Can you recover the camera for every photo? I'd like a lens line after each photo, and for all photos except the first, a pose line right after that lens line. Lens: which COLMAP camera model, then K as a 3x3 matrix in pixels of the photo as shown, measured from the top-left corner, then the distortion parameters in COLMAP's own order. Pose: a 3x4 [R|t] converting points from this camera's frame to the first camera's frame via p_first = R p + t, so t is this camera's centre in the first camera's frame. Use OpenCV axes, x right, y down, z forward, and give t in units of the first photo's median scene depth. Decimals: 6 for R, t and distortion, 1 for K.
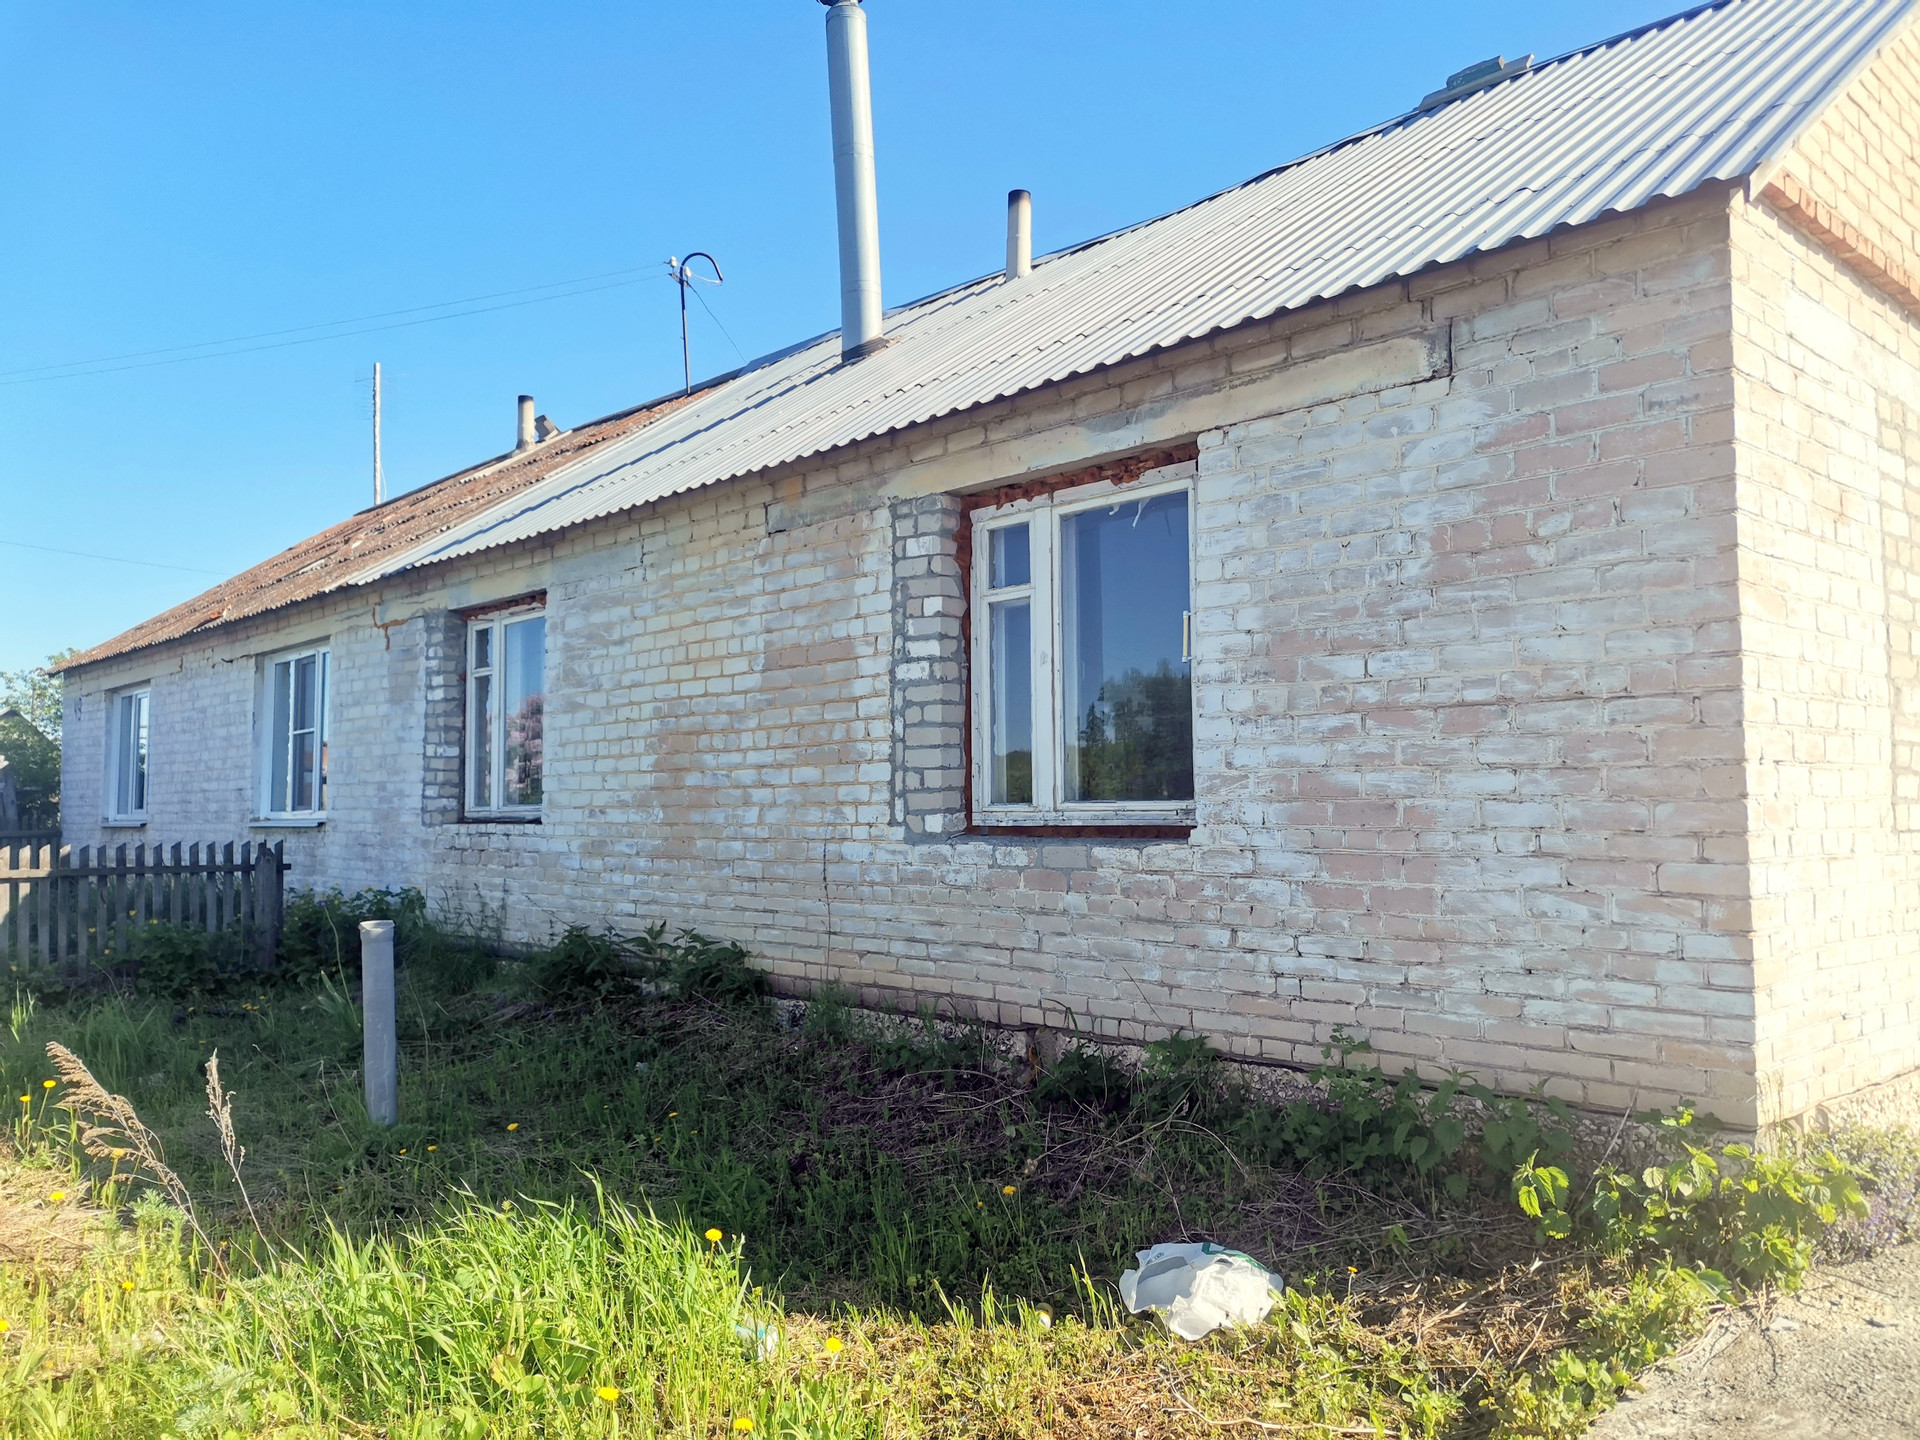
lens RADIAL K [[1434.2, 0, 965.2], [0, 1434.2, 712.6], [0, 0, 1]] dist [0.100698, -0.134455]
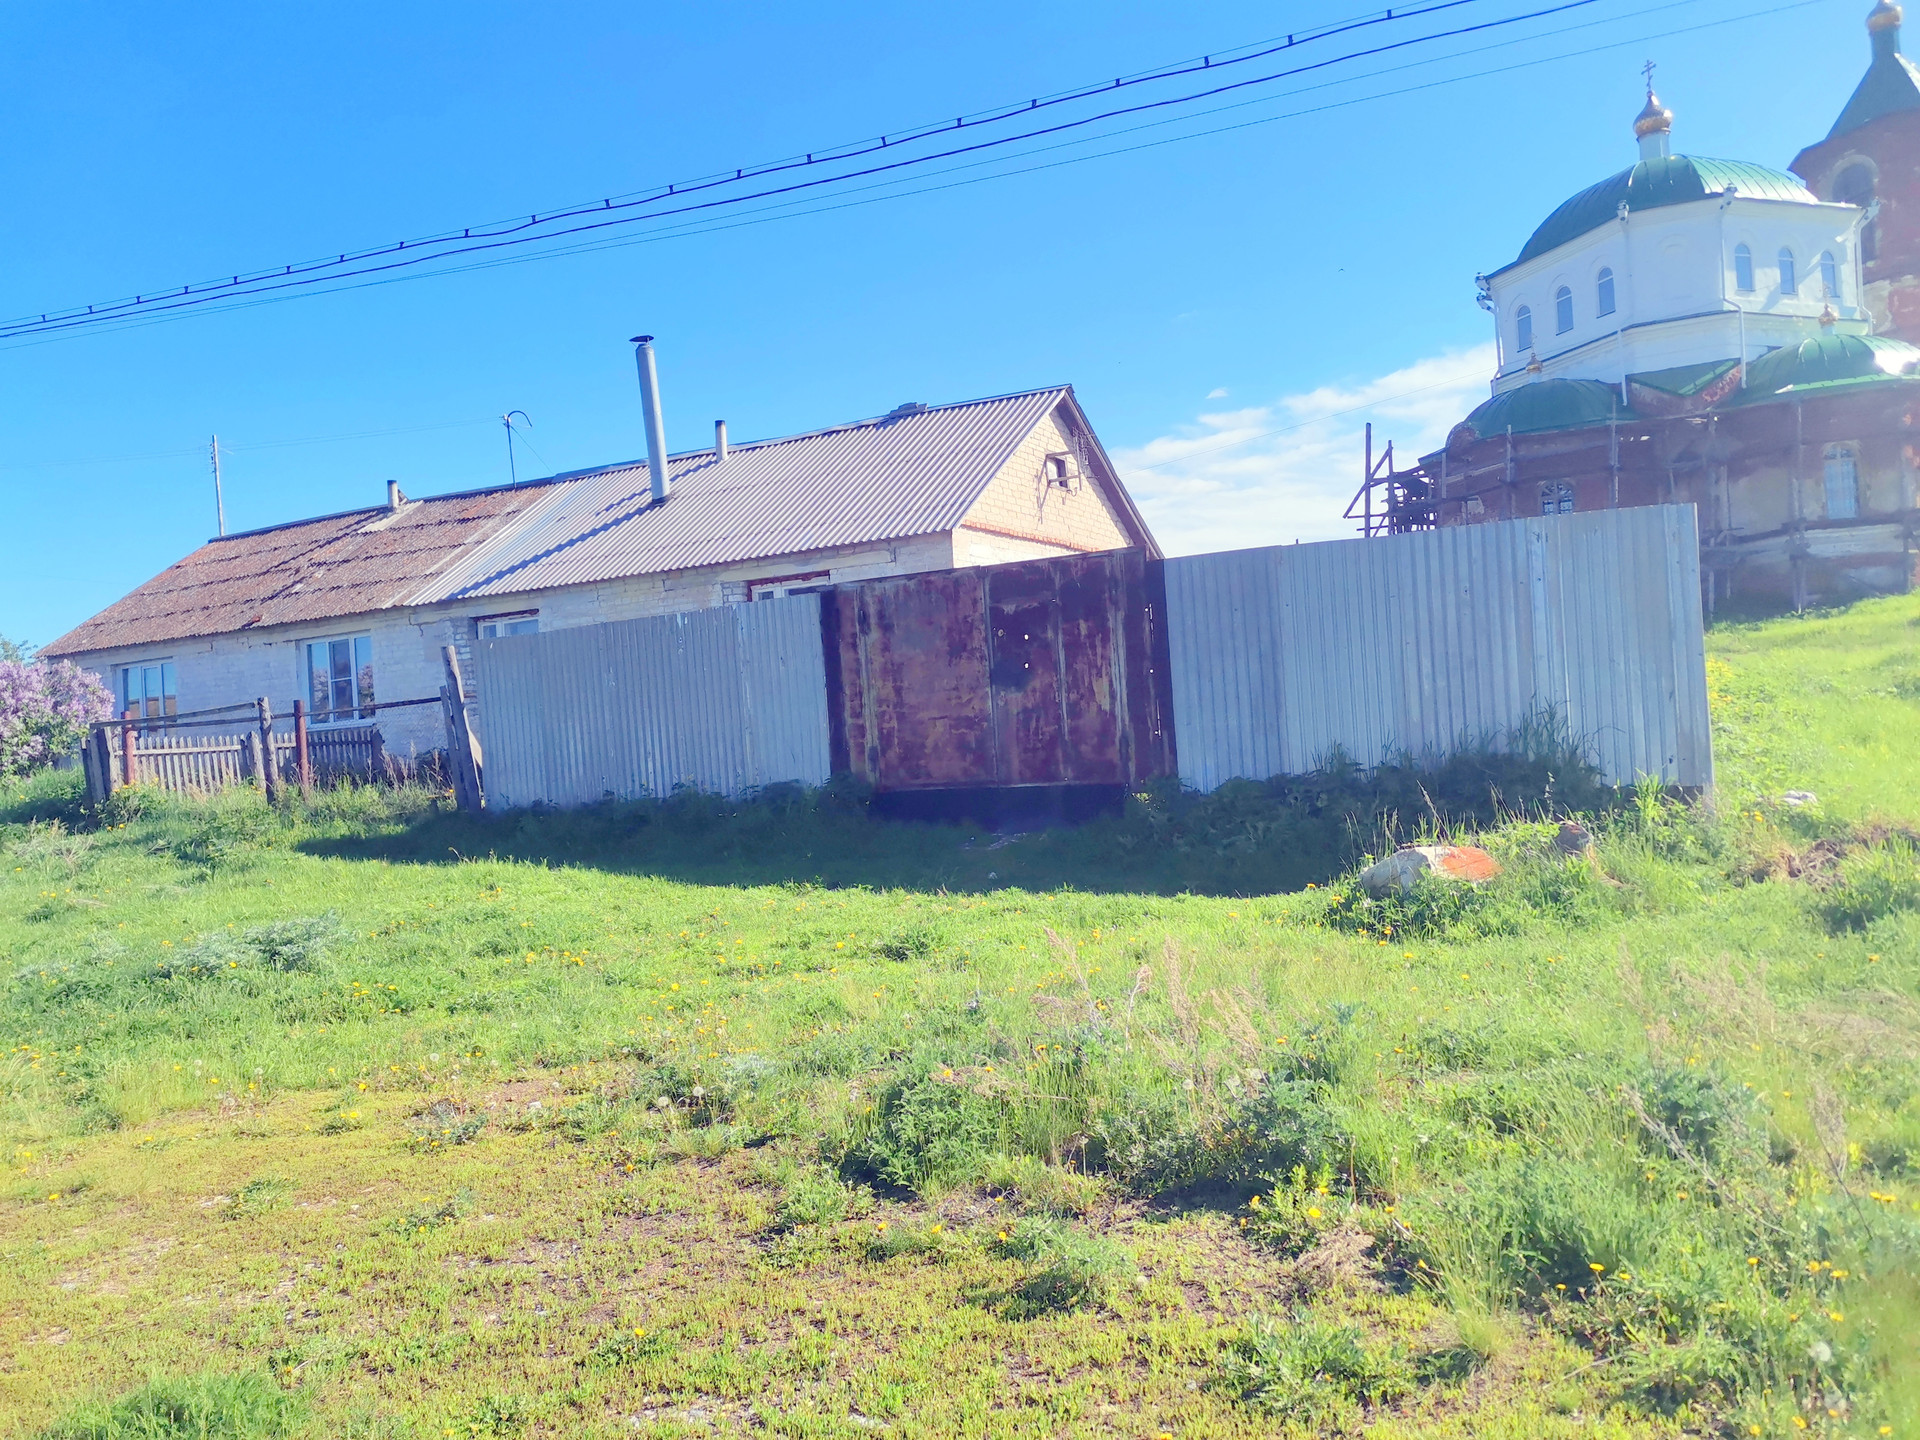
lens RADIAL K [[1427.3, 0, 965.6], [0, 1427.3, 727.8], [0, 0, 1]] dist [0.097783, -0.125485]
pose [[0.946518, -0.054326, 0.318045, -0.536996], [0.039619, 0.997833, 0.052536, 0.016273], [-0.320210, -0.037125, 0.946619, -1.982800]]
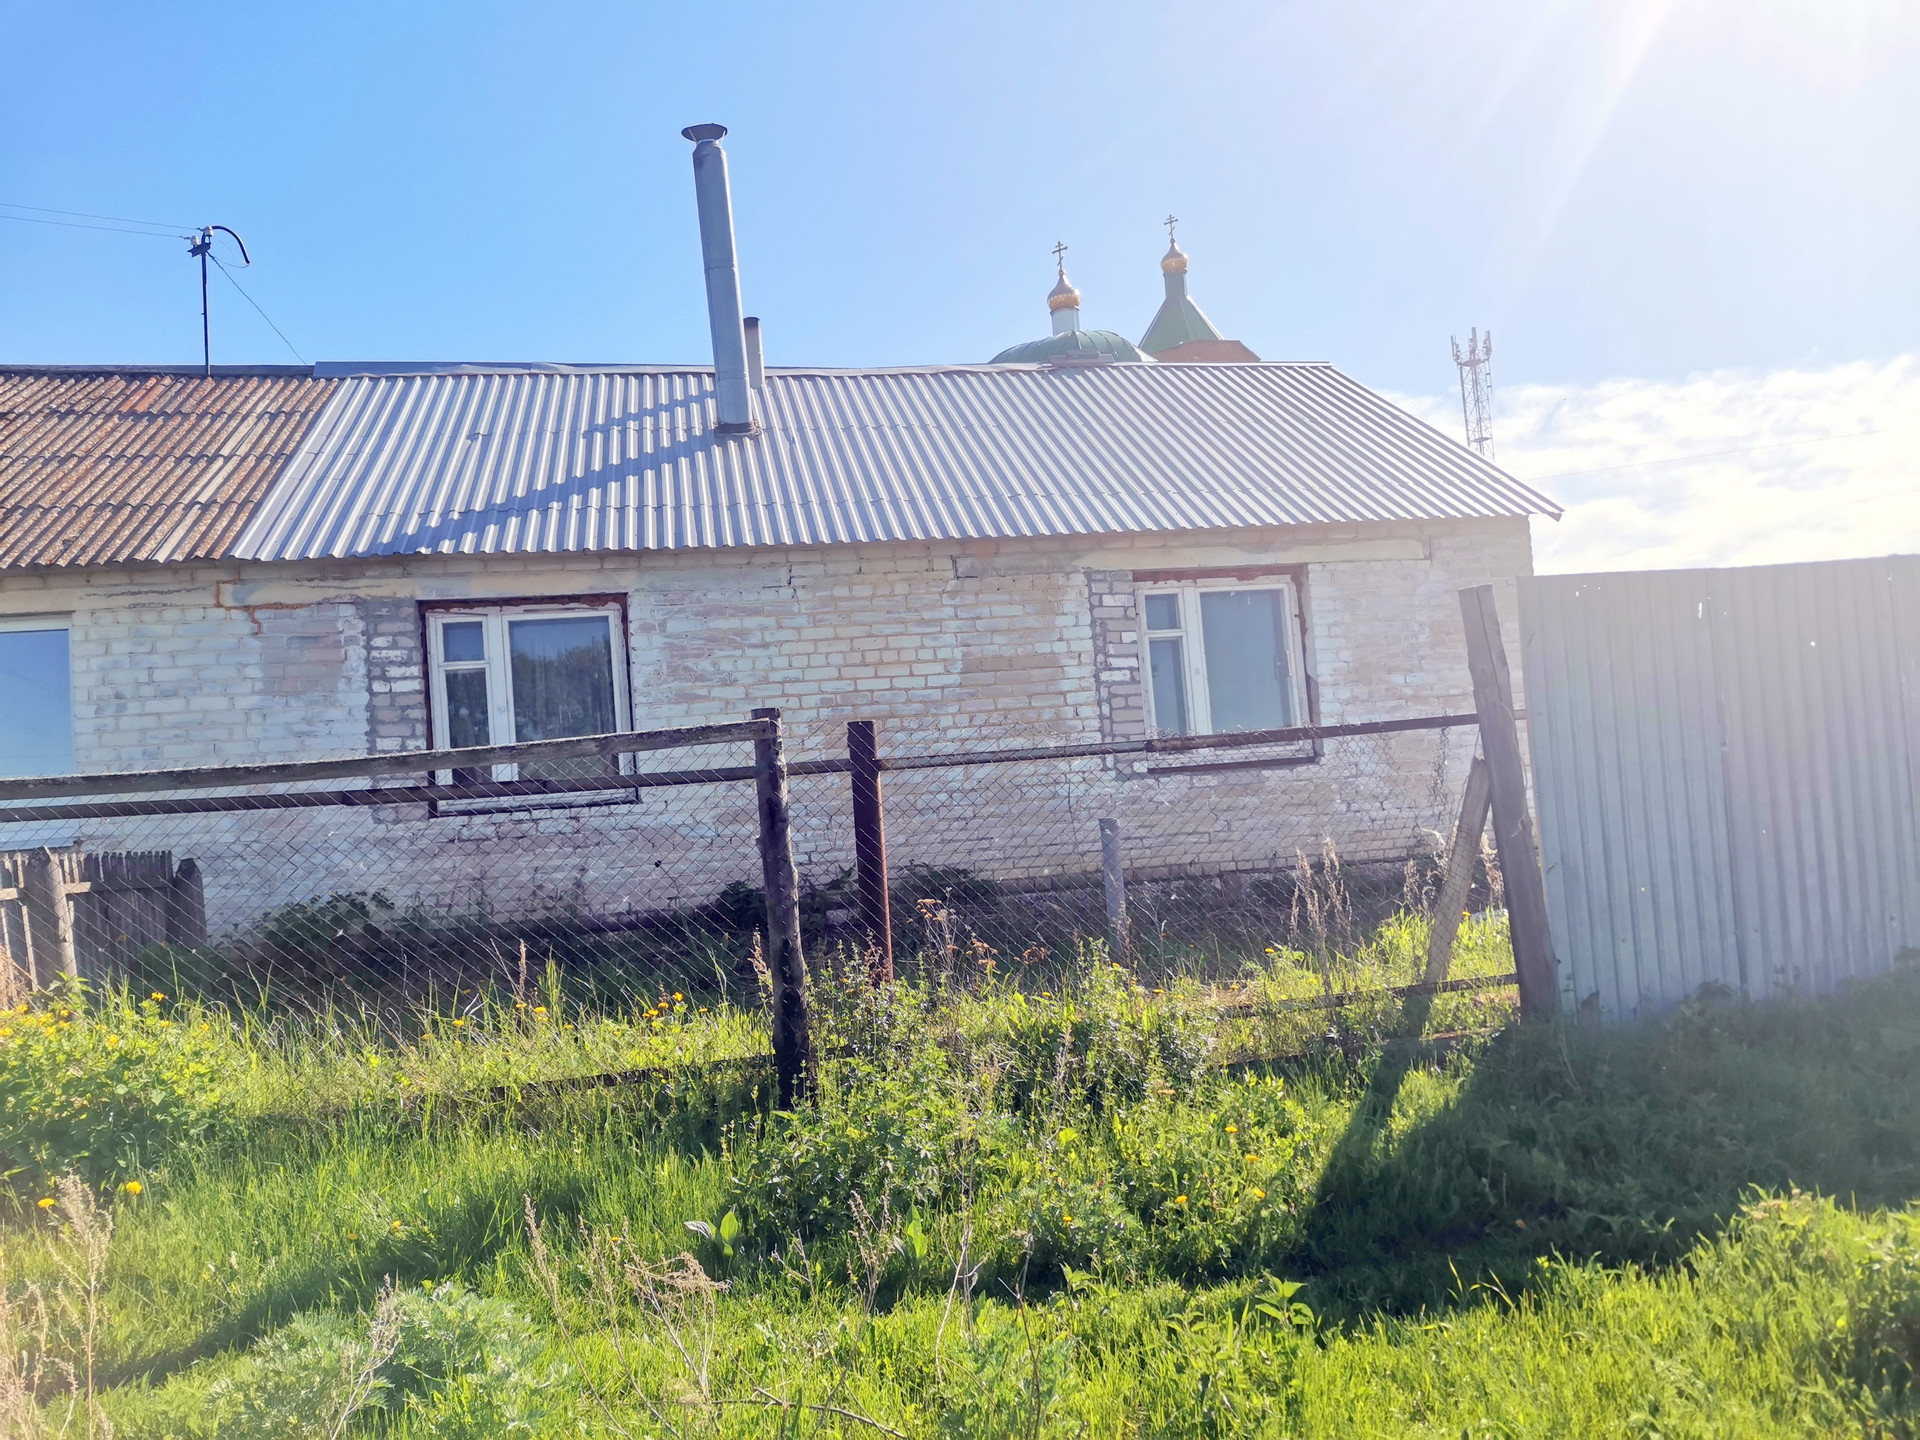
lens RADIAL K [[1436.3, 0, 960.7], [0, 1436.3, 706.3], [0, 0, 1]] dist [0.111473, -0.144665]
pose [[0.550189, 0.036255, 0.834253, -1.494588], [0.015512, 0.998441, -0.053621, 0.090825], [-0.834896, 0.042443, 0.548769, 0.246214]]
